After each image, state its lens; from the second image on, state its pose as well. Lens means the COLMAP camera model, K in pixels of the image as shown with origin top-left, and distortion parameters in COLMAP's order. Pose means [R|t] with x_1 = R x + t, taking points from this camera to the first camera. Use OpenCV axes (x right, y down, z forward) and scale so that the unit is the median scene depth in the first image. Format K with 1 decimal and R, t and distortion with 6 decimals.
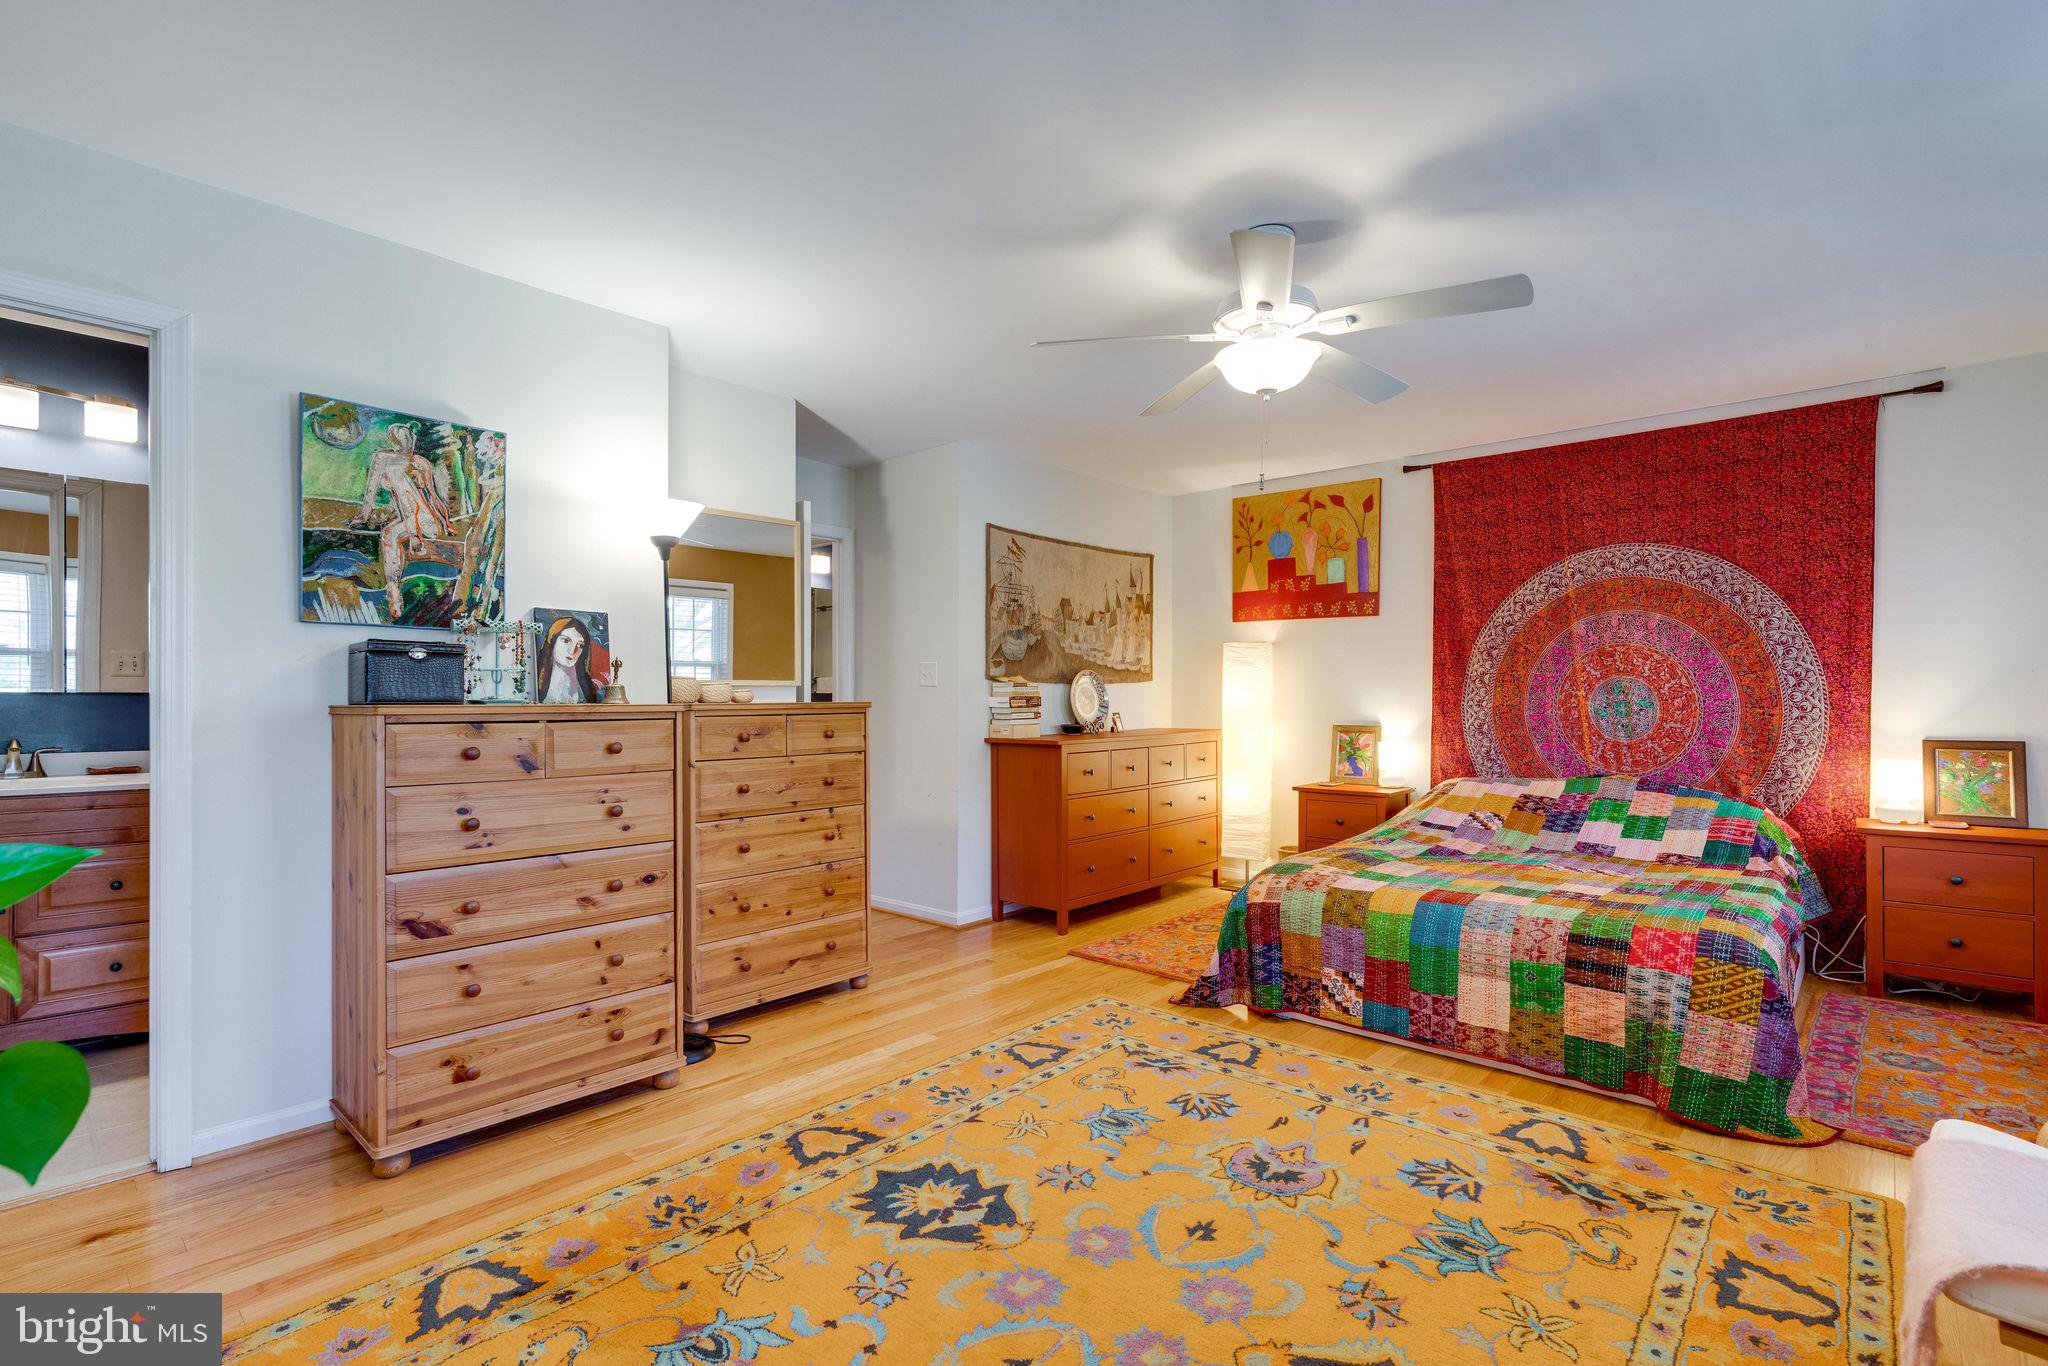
lens RADIAL K [[938.1, 0, 1006.9], [0, 938.1, 706.5], [0, 0, 1]] dist [0.000582, 0.002714]
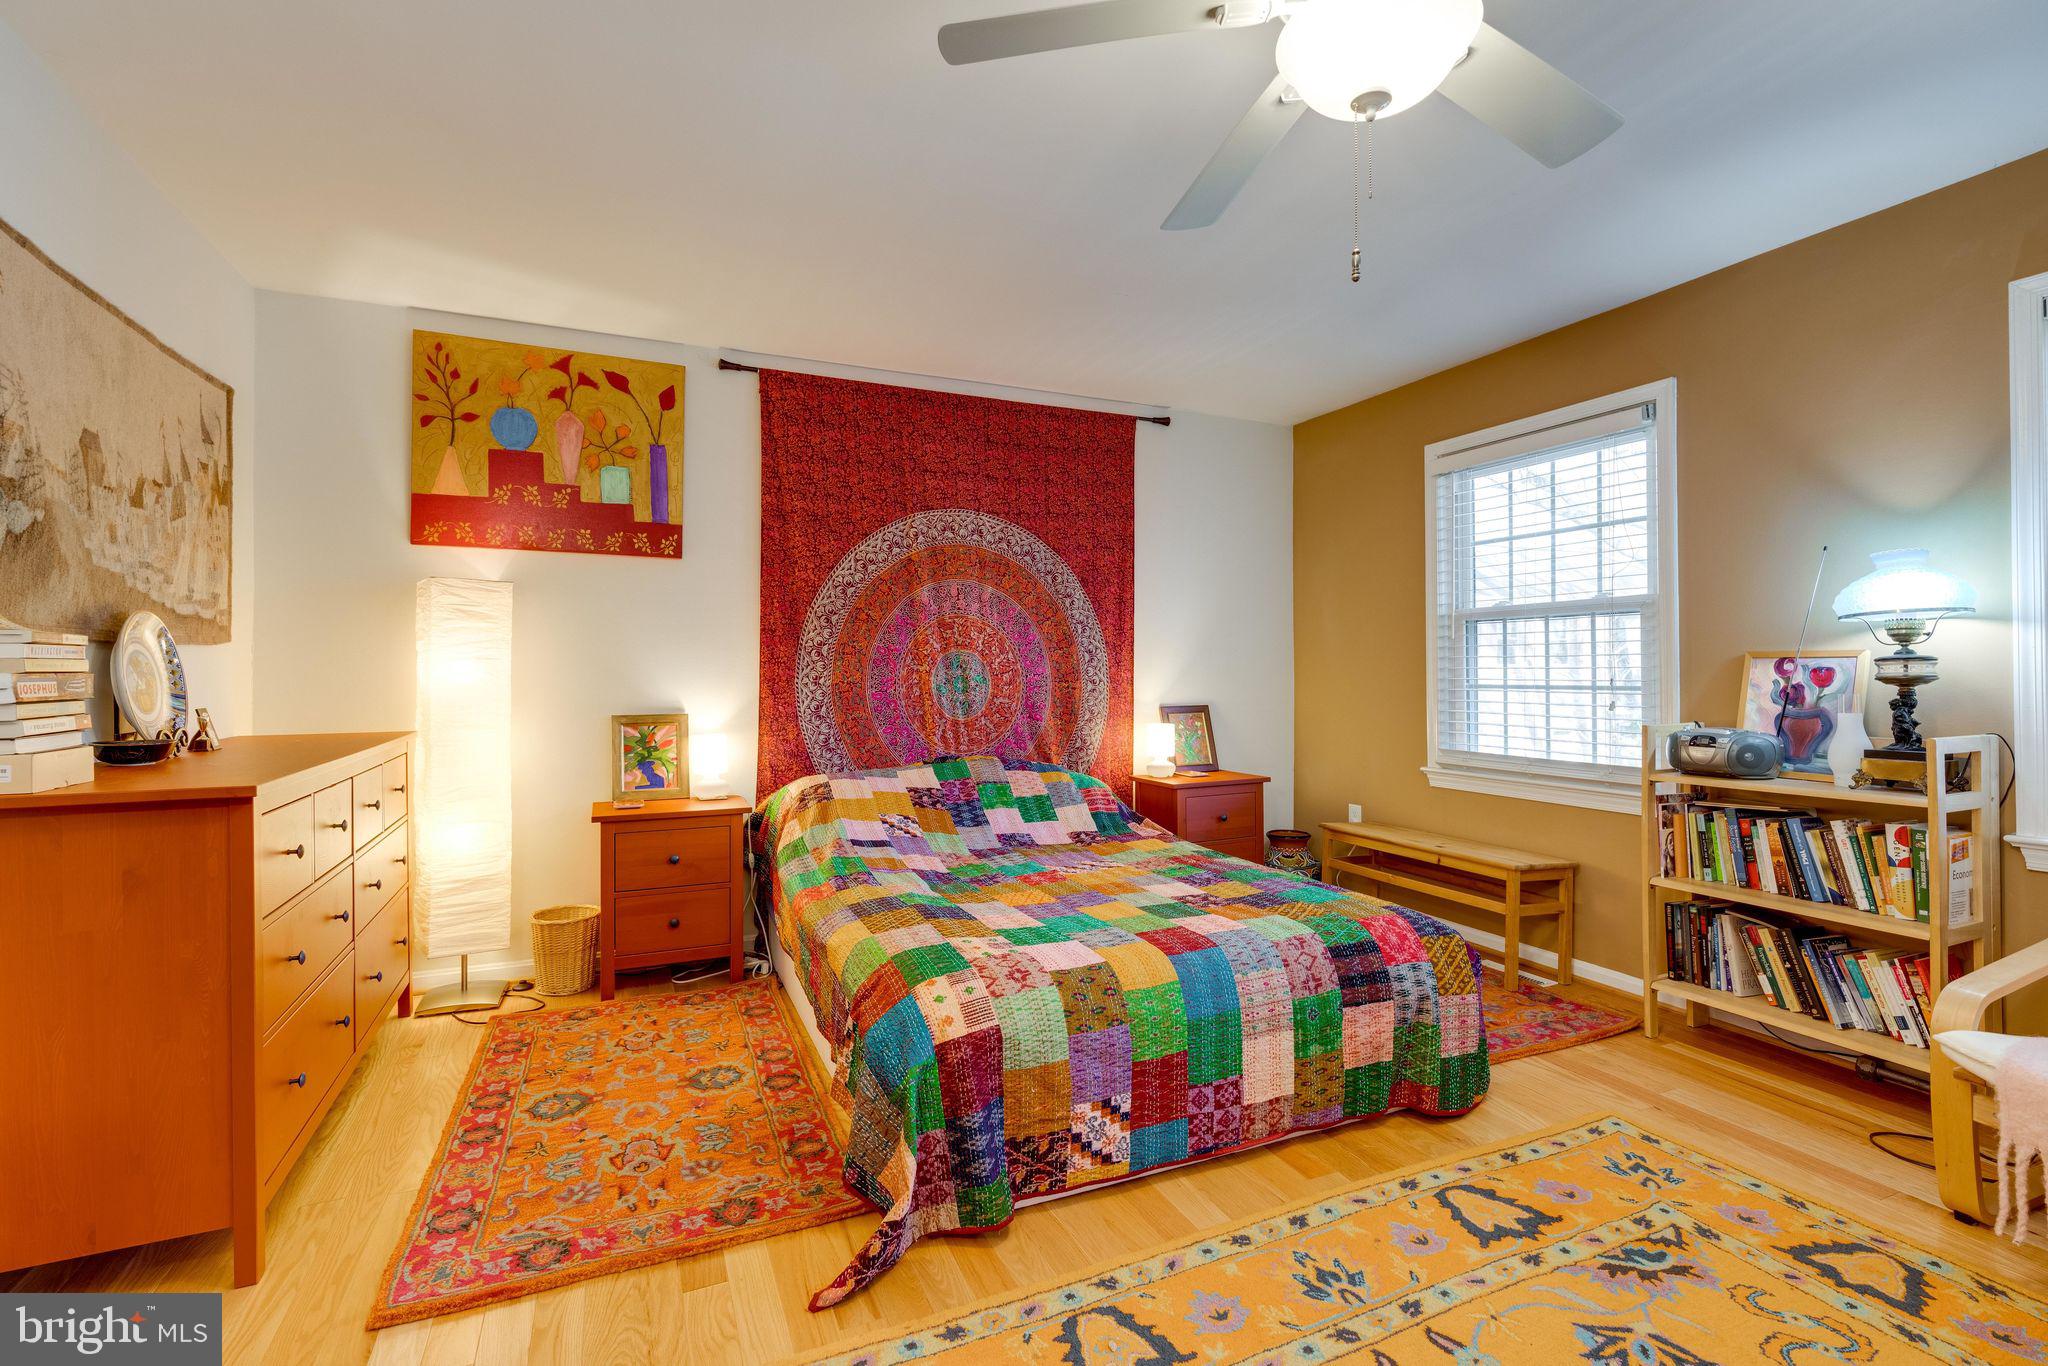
lens RADIAL K [[929.1, 0, 1015.5], [0, 929.1, 673.7], [0, 0, 1]] dist [-0.005738, 0.003549]
pose [[0.400276, -0.001183, 0.916394, -0.249938], [0.015019, 0.999873, -0.005269, -0.004026], [-0.916271, 0.015873, 0.400243, 0.828024]]
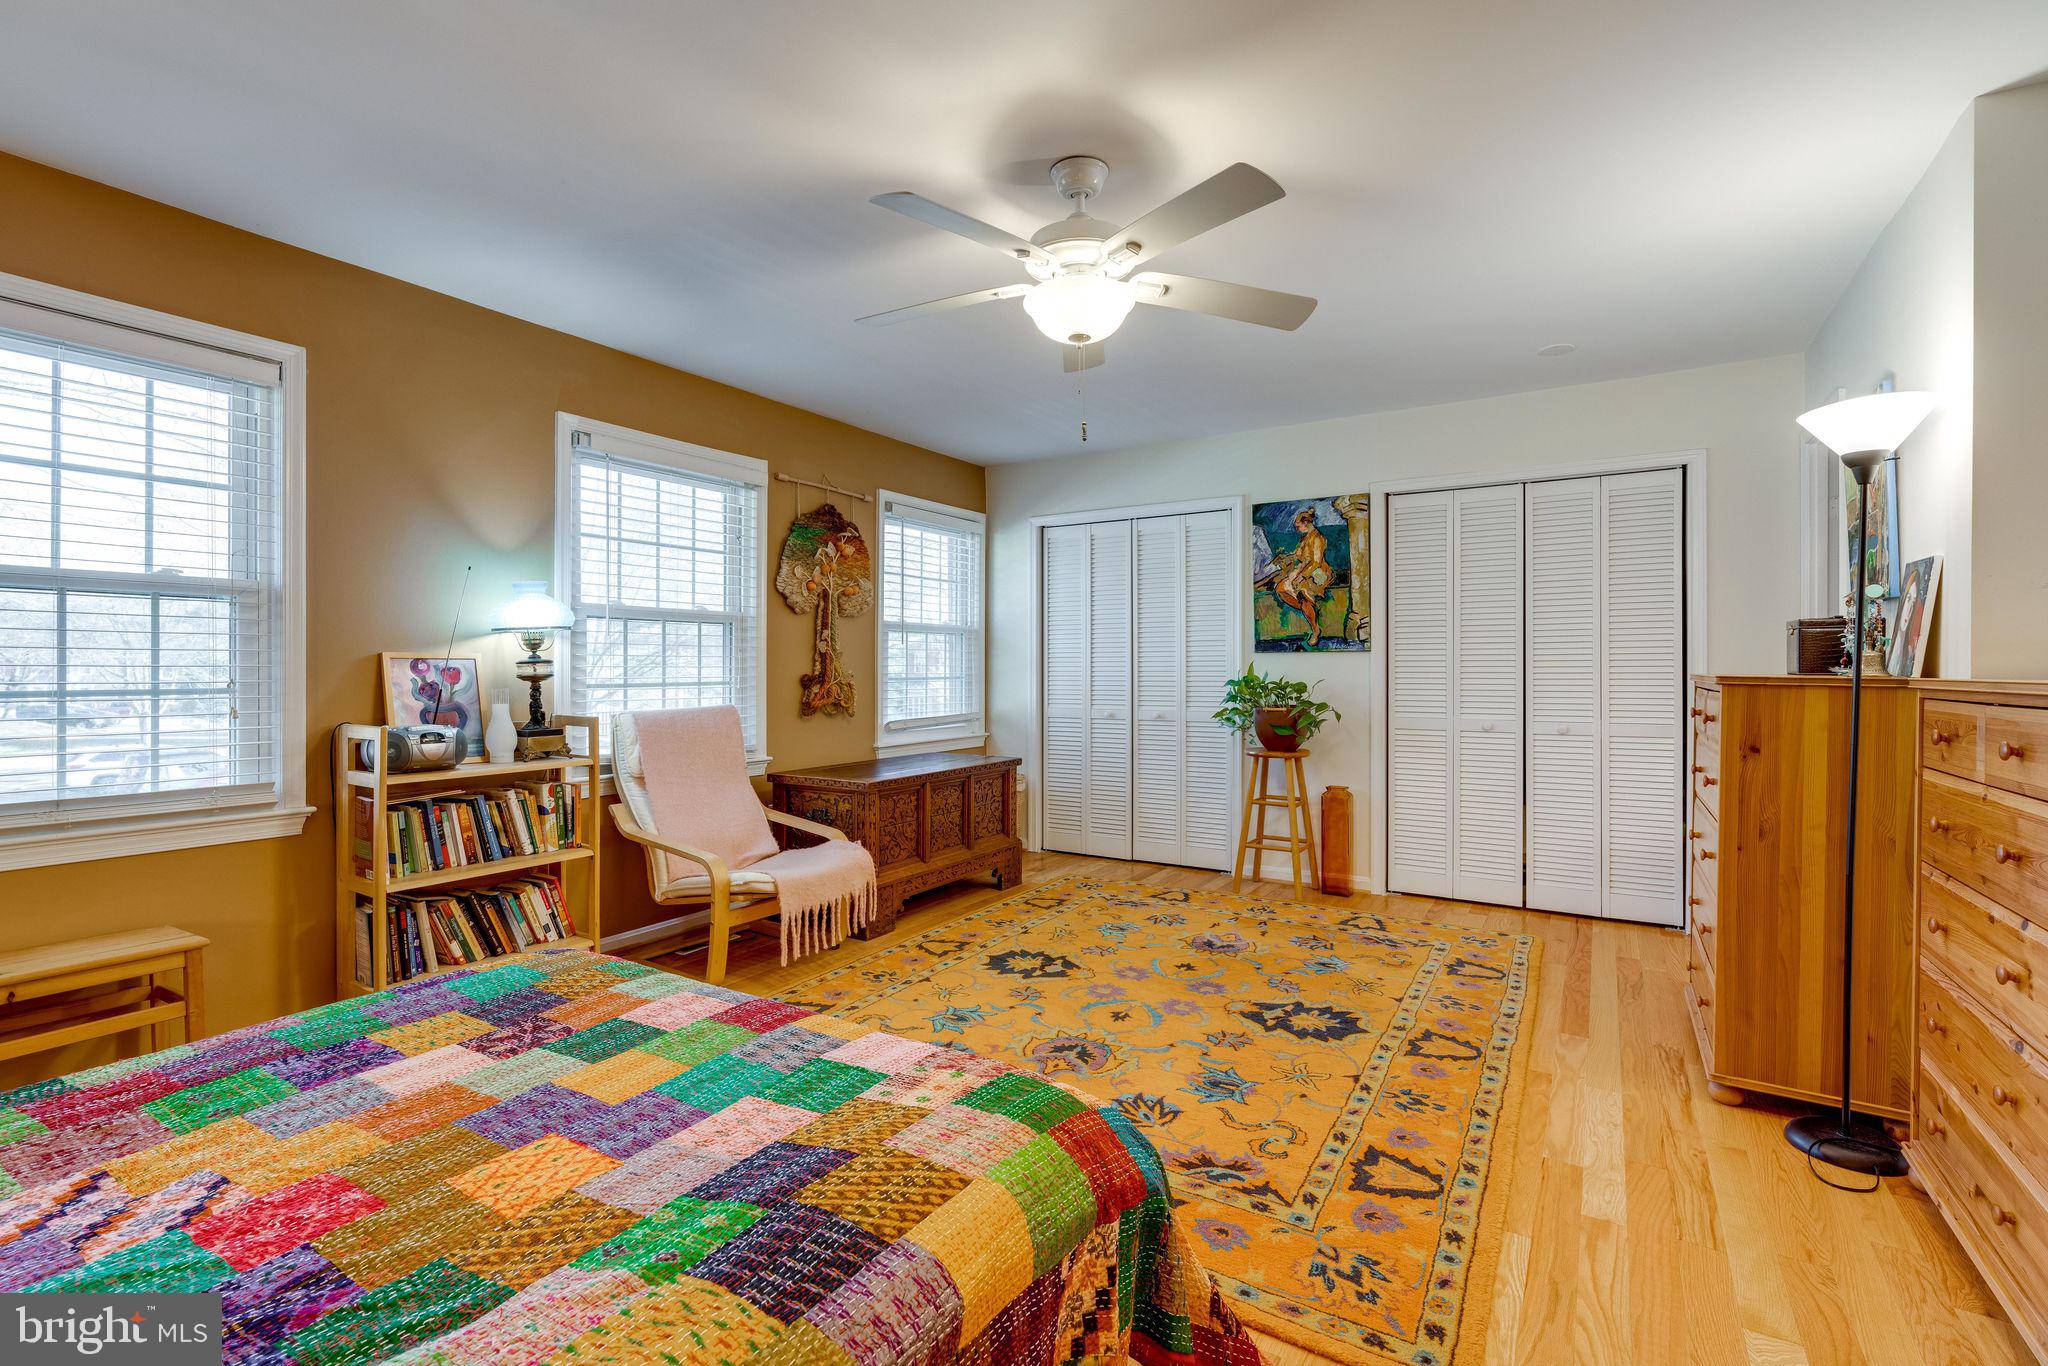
lens RADIAL K [[929.1, 0, 1019.6], [0, 929.1, 668.2], [0, 0, 1]] dist [-0.005738, 0.003549]
pose [[-0.980742, 0.000180, -0.195306, 0.435195], [-0.002402, 0.999913, 0.012982, -0.016926], [0.195292, 0.013201, -0.980656, 1.602367]]
